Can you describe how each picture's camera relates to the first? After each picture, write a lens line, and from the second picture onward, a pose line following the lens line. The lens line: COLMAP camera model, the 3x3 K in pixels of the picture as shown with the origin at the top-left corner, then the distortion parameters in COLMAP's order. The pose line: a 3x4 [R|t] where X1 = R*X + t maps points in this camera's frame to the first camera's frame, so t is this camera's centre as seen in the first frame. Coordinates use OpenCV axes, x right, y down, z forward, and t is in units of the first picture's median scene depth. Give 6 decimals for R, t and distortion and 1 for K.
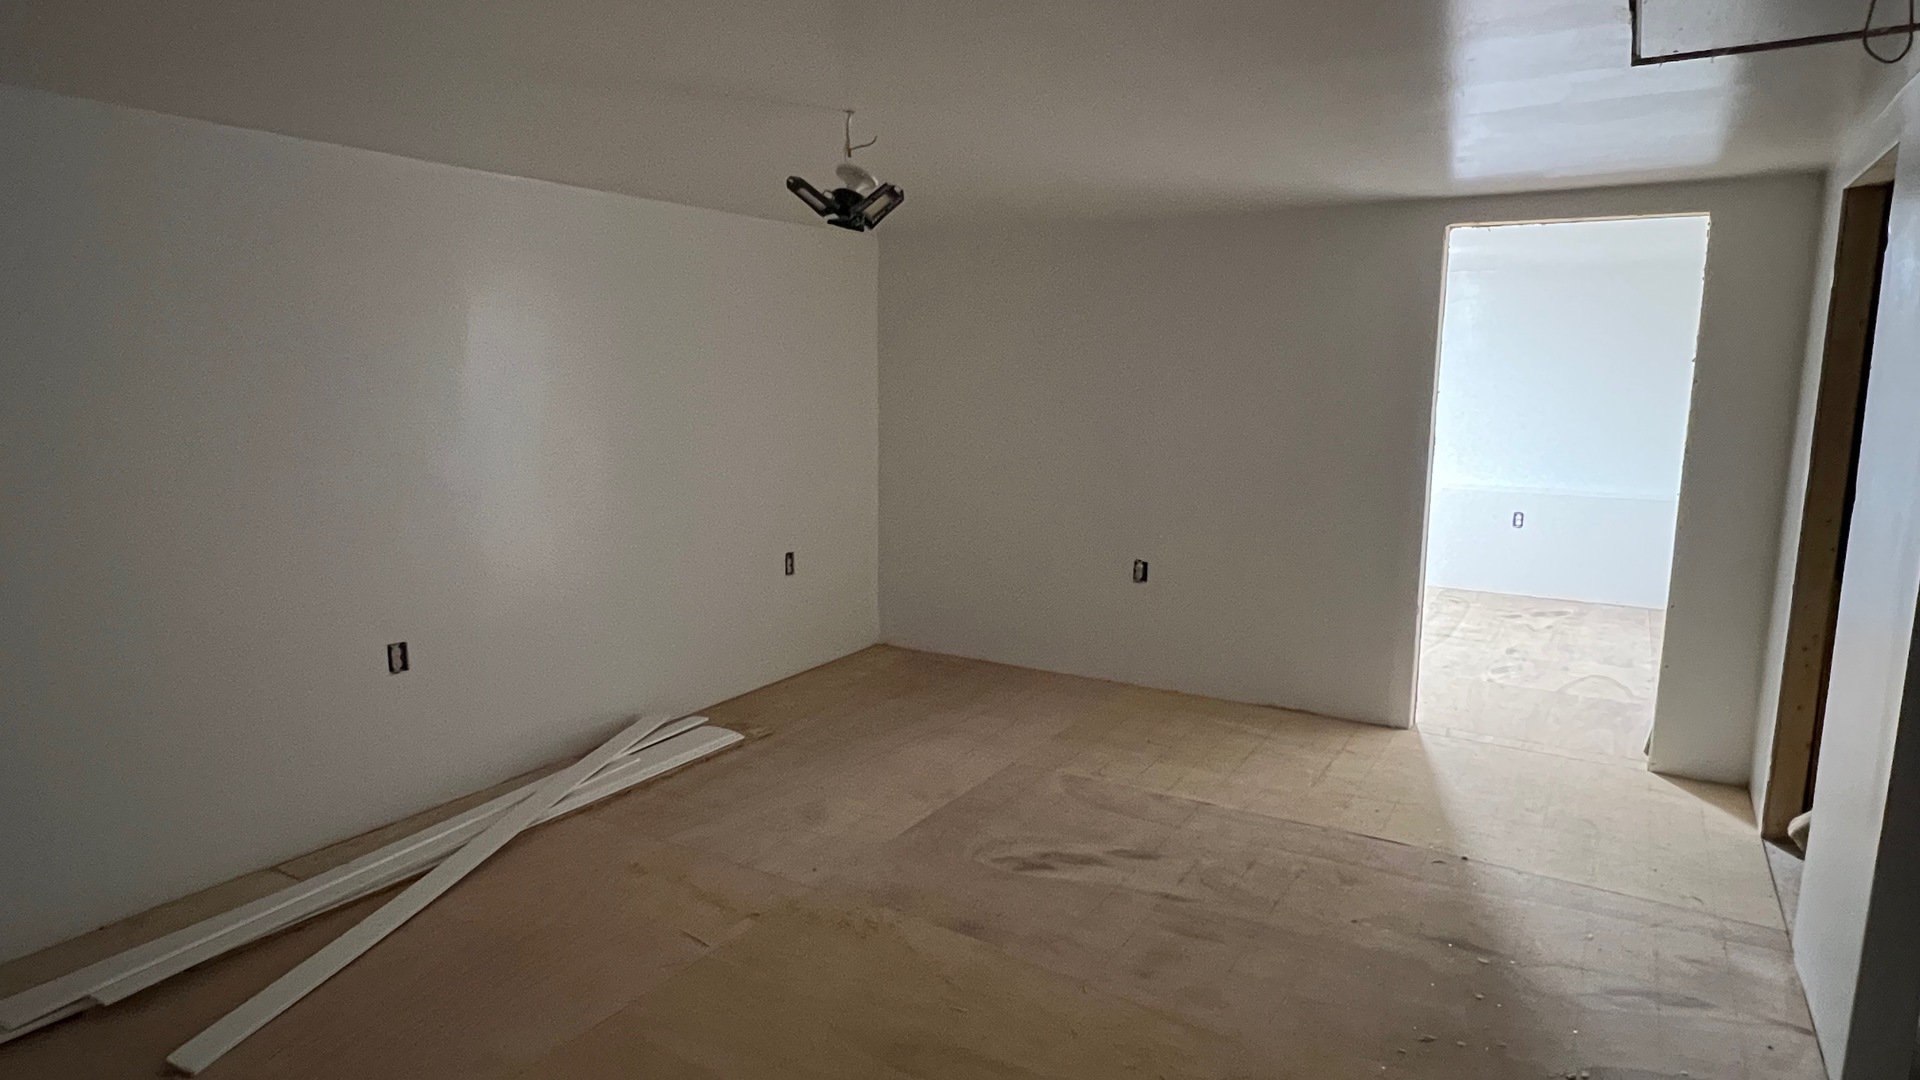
lens RADIAL K [[1066.9, 0, 960.0], [0, 1066.9, 540.0], [0, 0, 1]] dist [-0.001110, -0.000119]
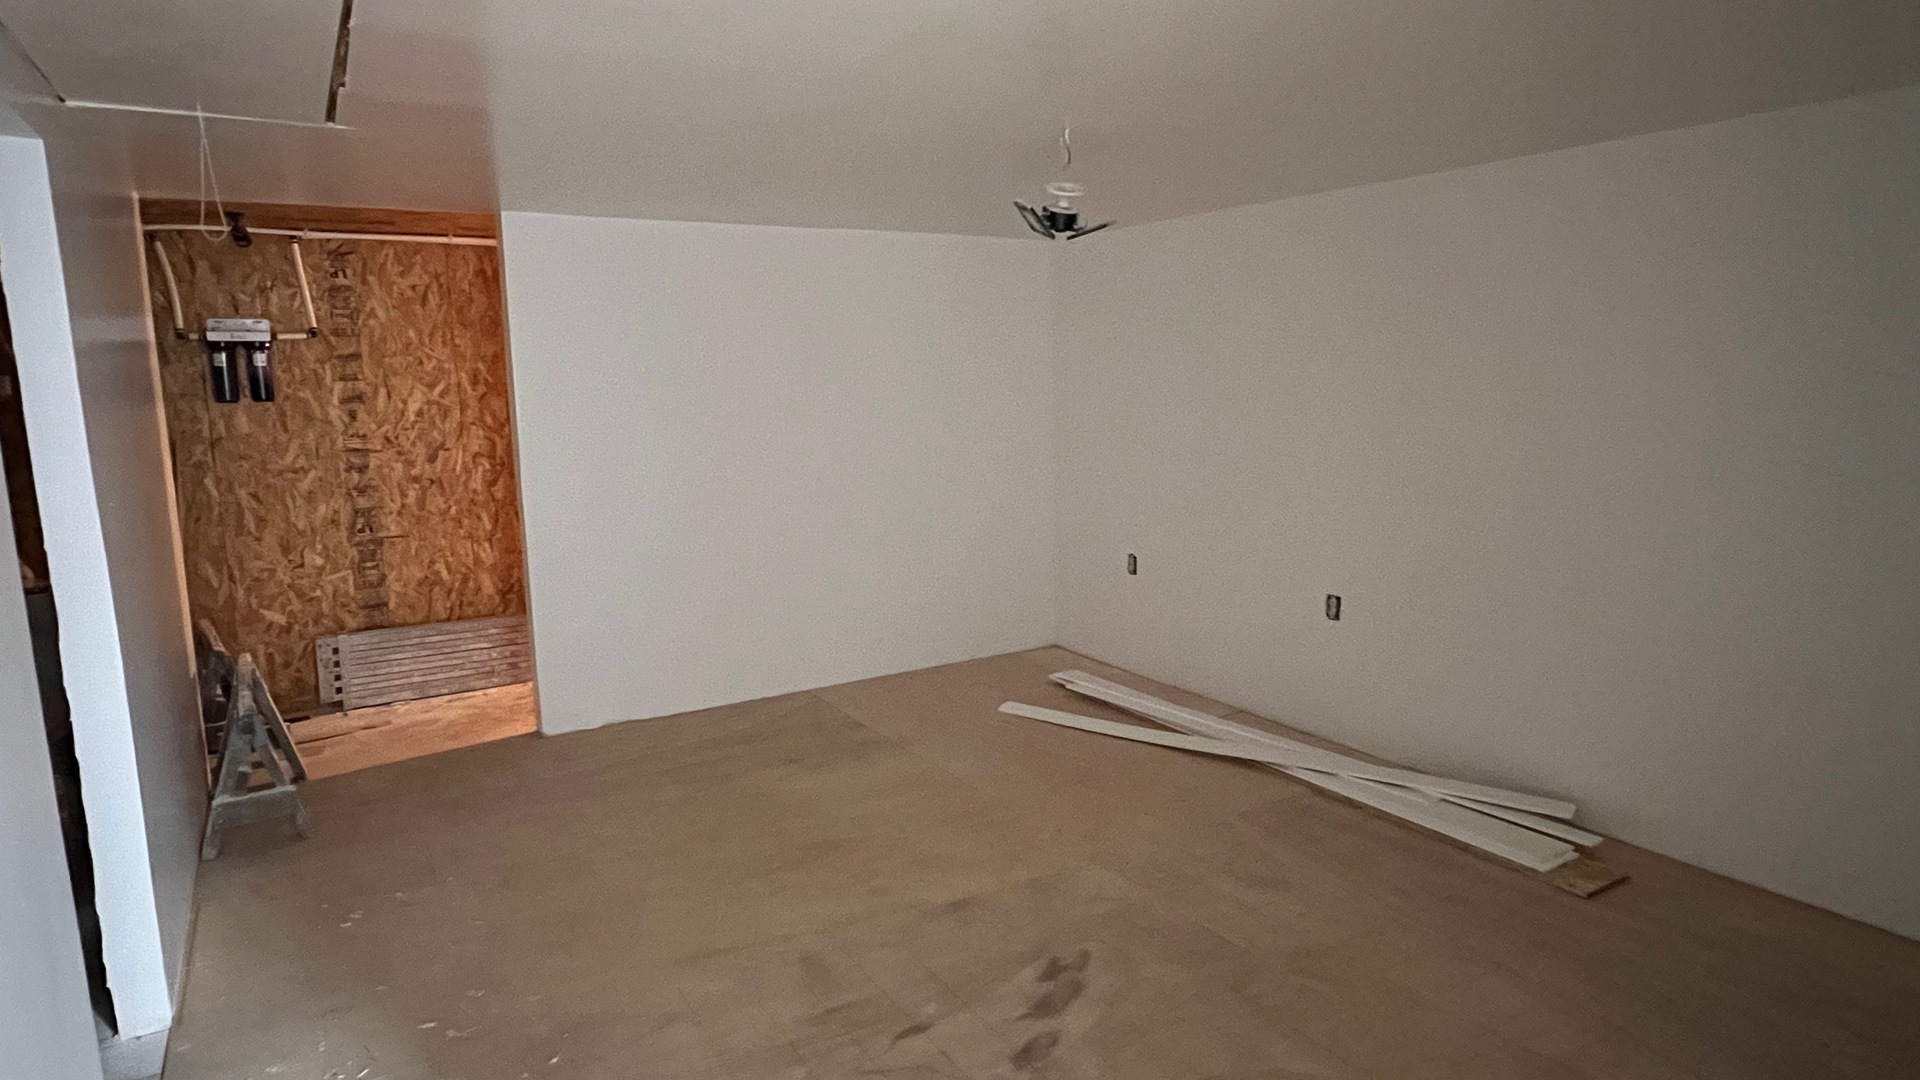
lens RADIAL K [[1103.0, 0, 960.0], [0, 1103.0, 540.0], [0, 0, 1]] dist [0.000313, 0.000050]
pose [[-0.433941, 0.148425, -0.888631, 0.769871], [-0.130759, 0.965517, 0.225120, -0.191720], [0.891402, 0.213886, -0.399570, 1.136685]]
